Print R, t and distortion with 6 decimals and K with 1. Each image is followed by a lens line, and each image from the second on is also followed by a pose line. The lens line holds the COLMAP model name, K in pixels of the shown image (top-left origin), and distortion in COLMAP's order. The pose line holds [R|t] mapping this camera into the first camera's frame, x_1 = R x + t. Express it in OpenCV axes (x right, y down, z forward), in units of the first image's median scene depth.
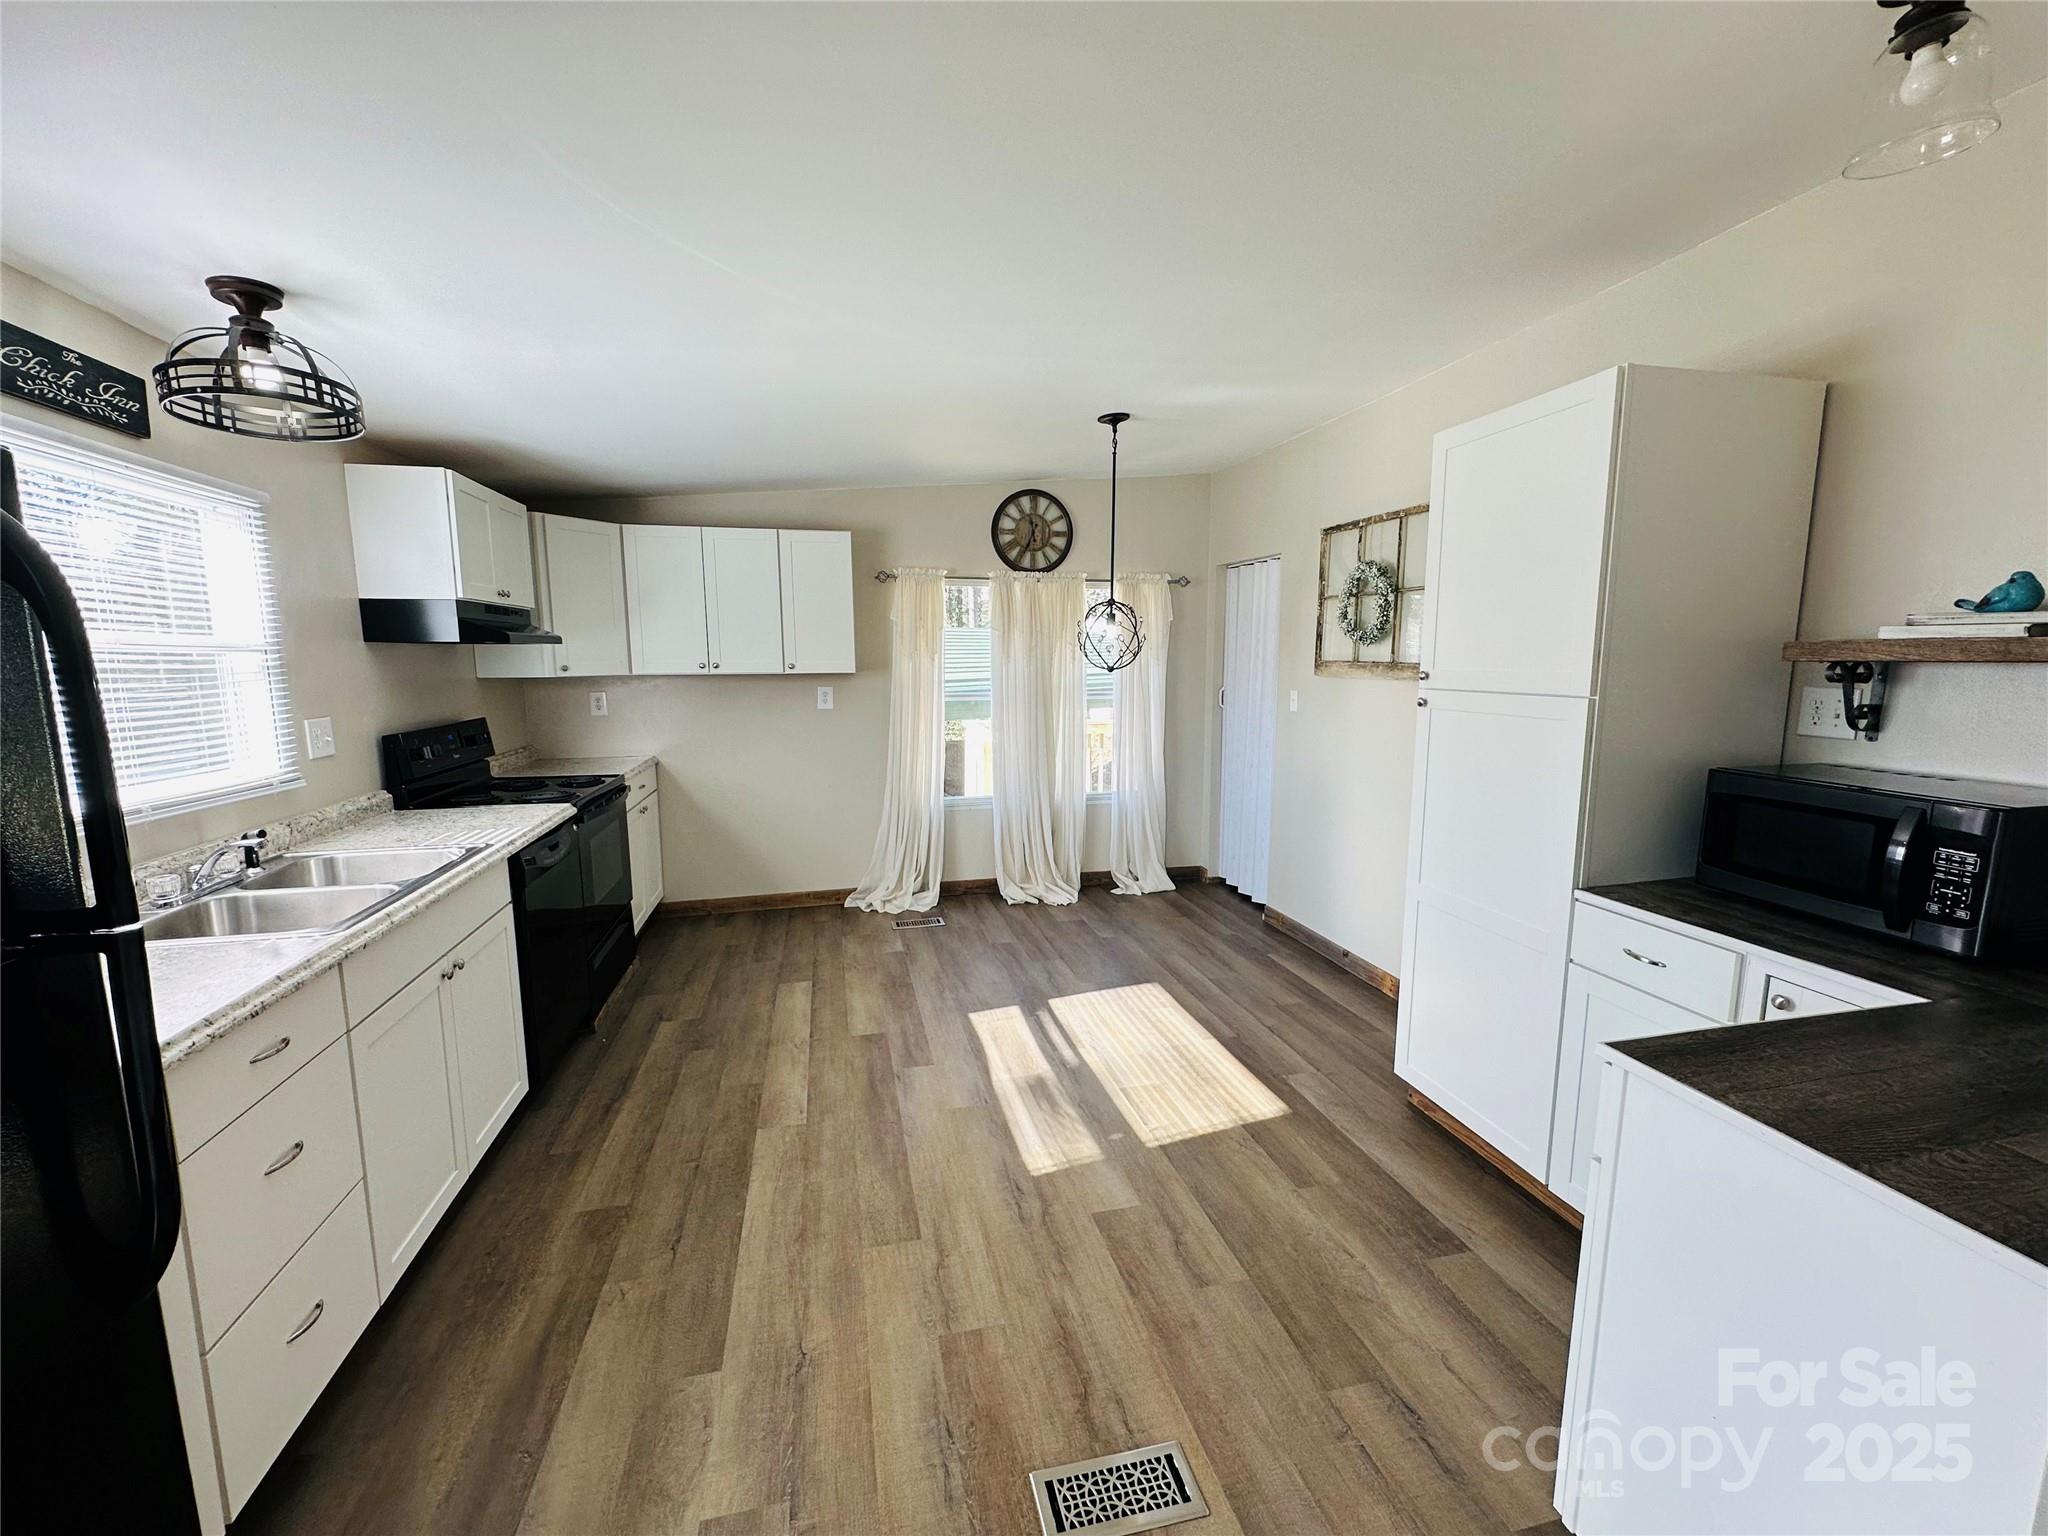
lens RADIAL K [[815.0, 0, 1025.2], [0, 815.0, 770.4], [0, 0, 1]] dist [-0.004833, 0.001193]
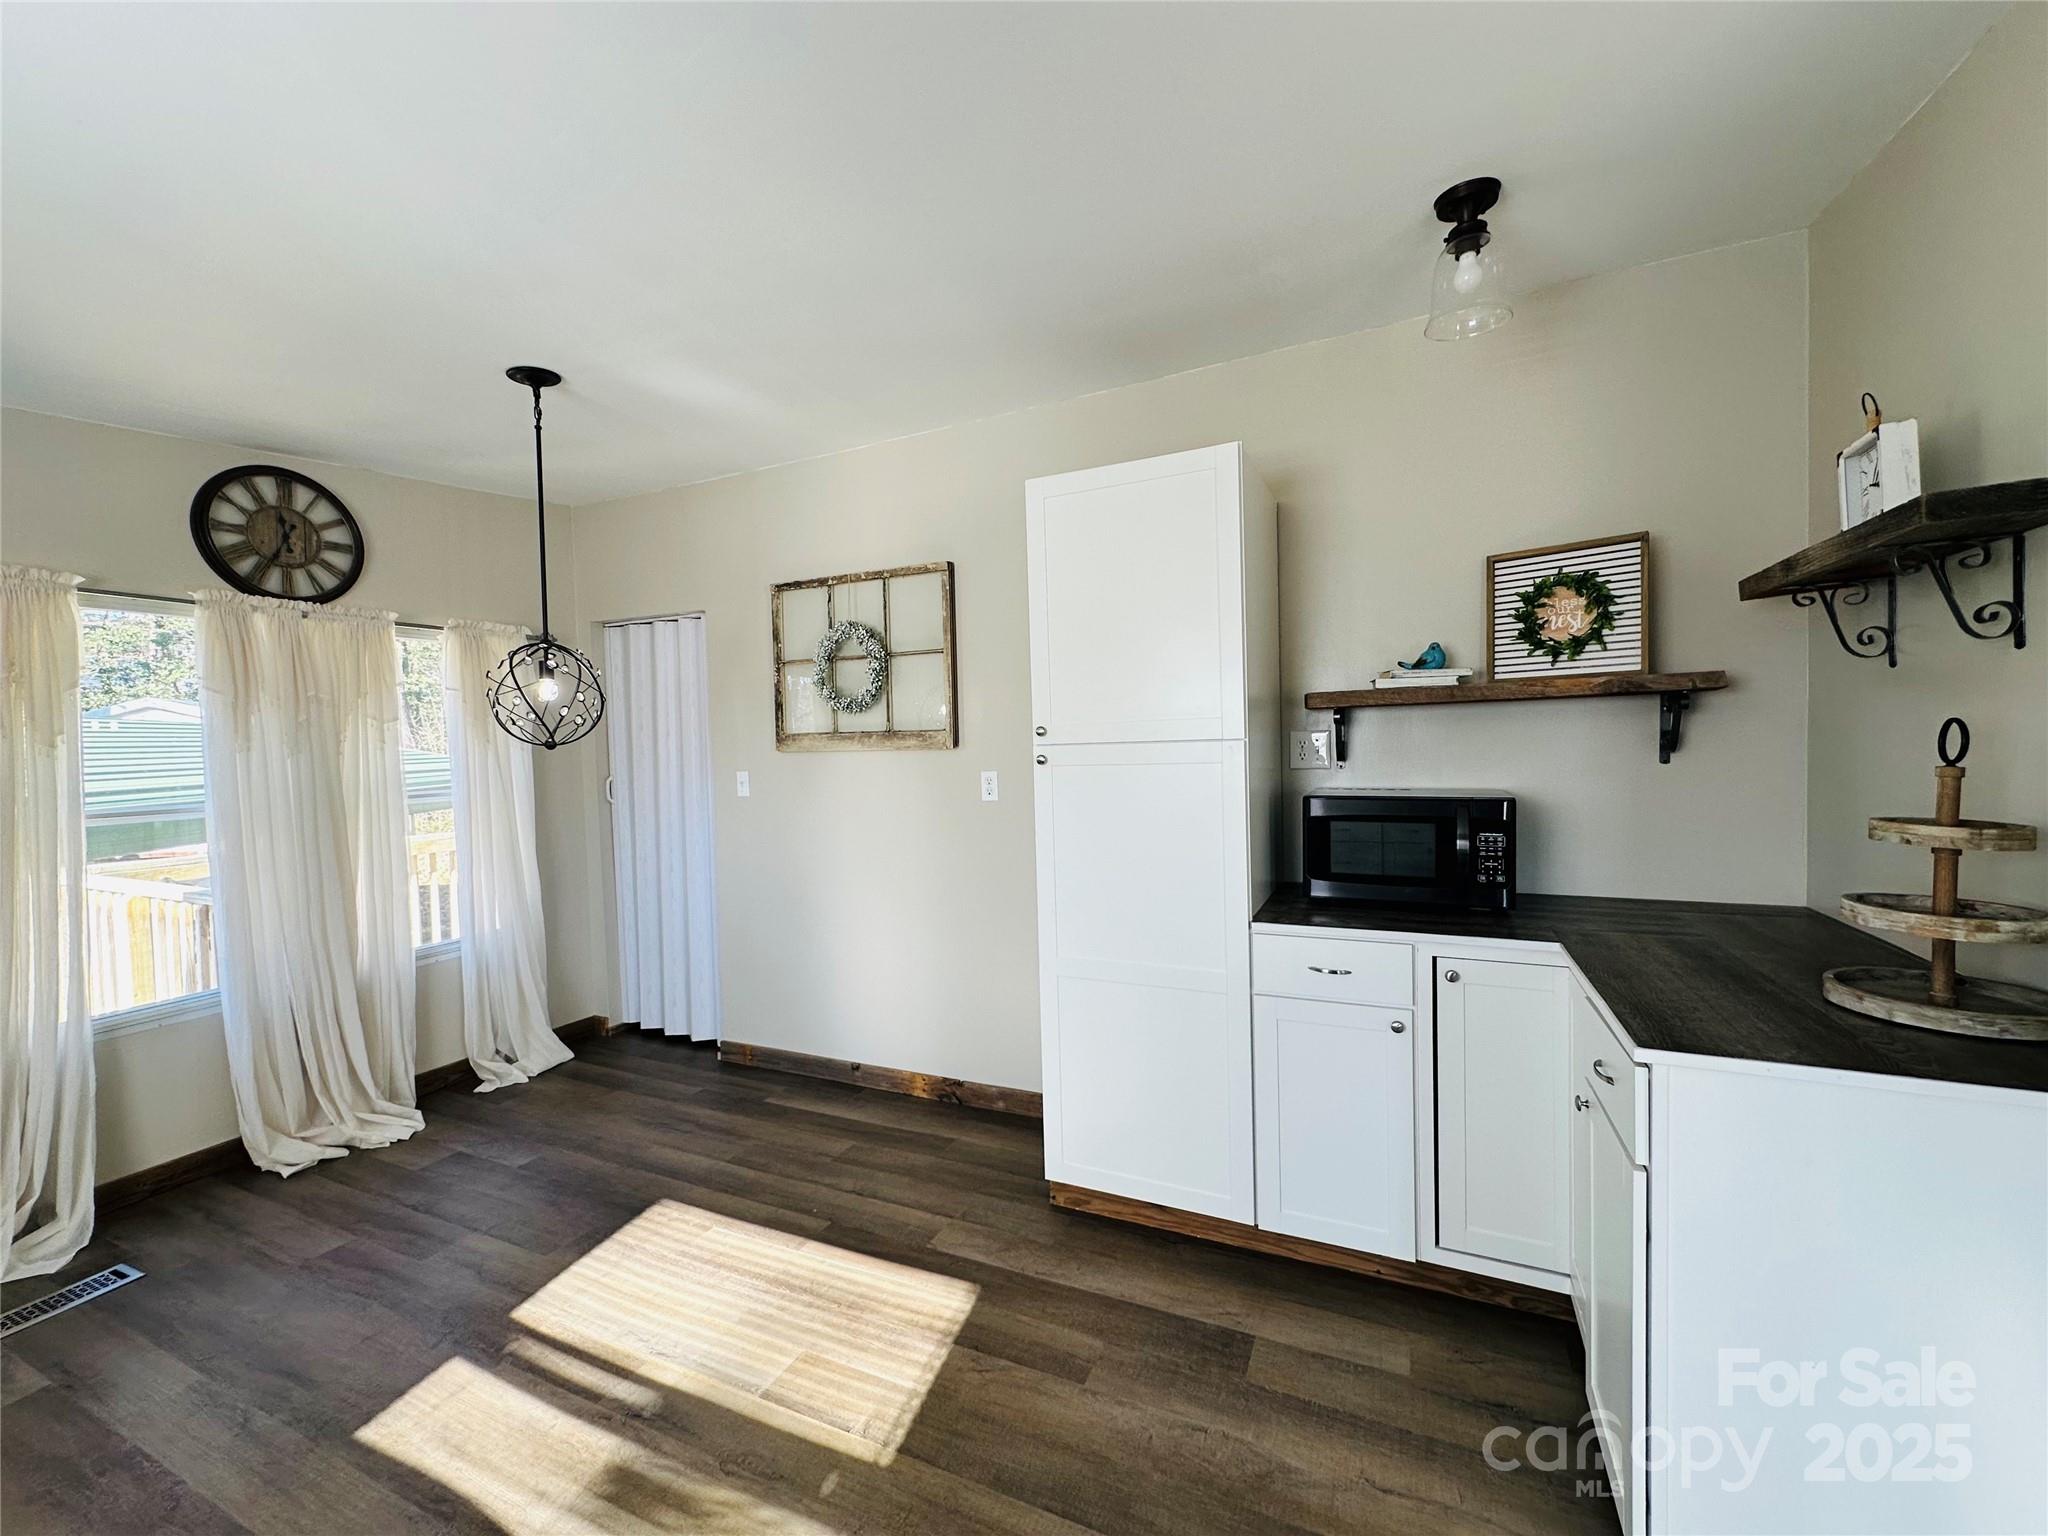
lens RADIAL K [[815.0, 0, 1020.4], [0, 815.0, 769.3], [0, 0, 1]] dist [-0.004833, 0.001193]
pose [[0.623201, -0.040751, 0.781000, -0.173209], [0.136260, 0.989025, -0.057123, -0.015743], [-0.770100, 0.142018, 0.621914, 0.303159]]
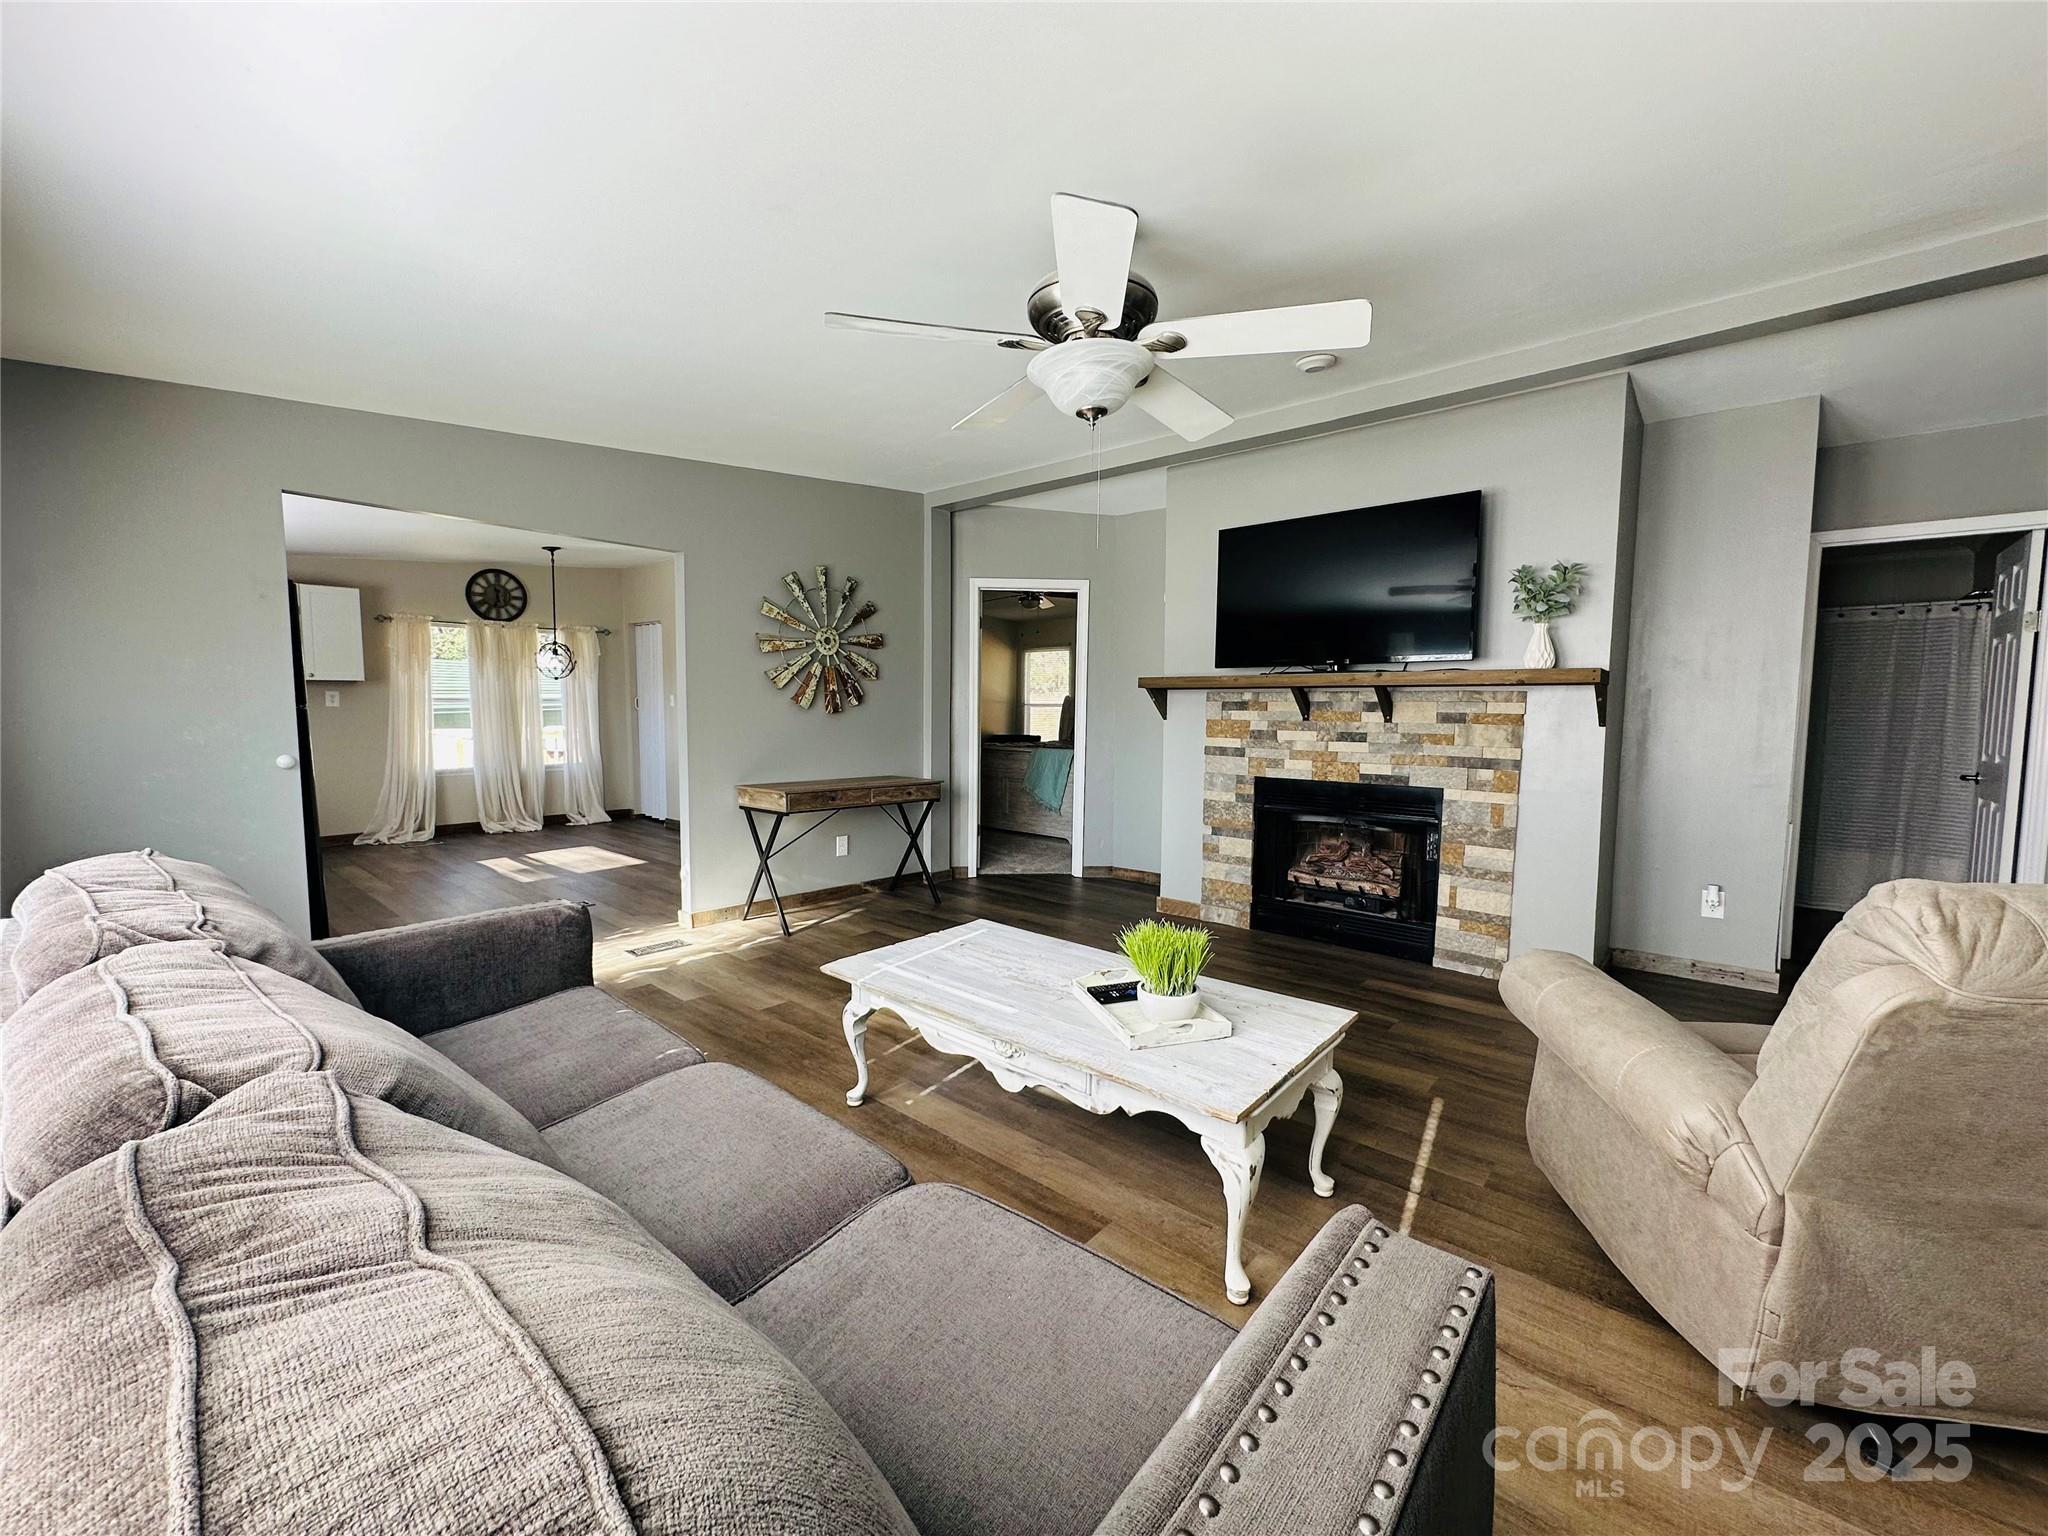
lens RADIAL K [[815.0, 0, 1024.2], [0, 815.0, 767.3], [0, 0, 1]] dist [-0.004833, 0.001193]
pose [[0.816313, -0.038816, 0.576304, -0.104419], [0.072977, 0.996675, -0.036239, 0.225109], [-0.572981, 0.071639, 0.816432, -1.125395]]
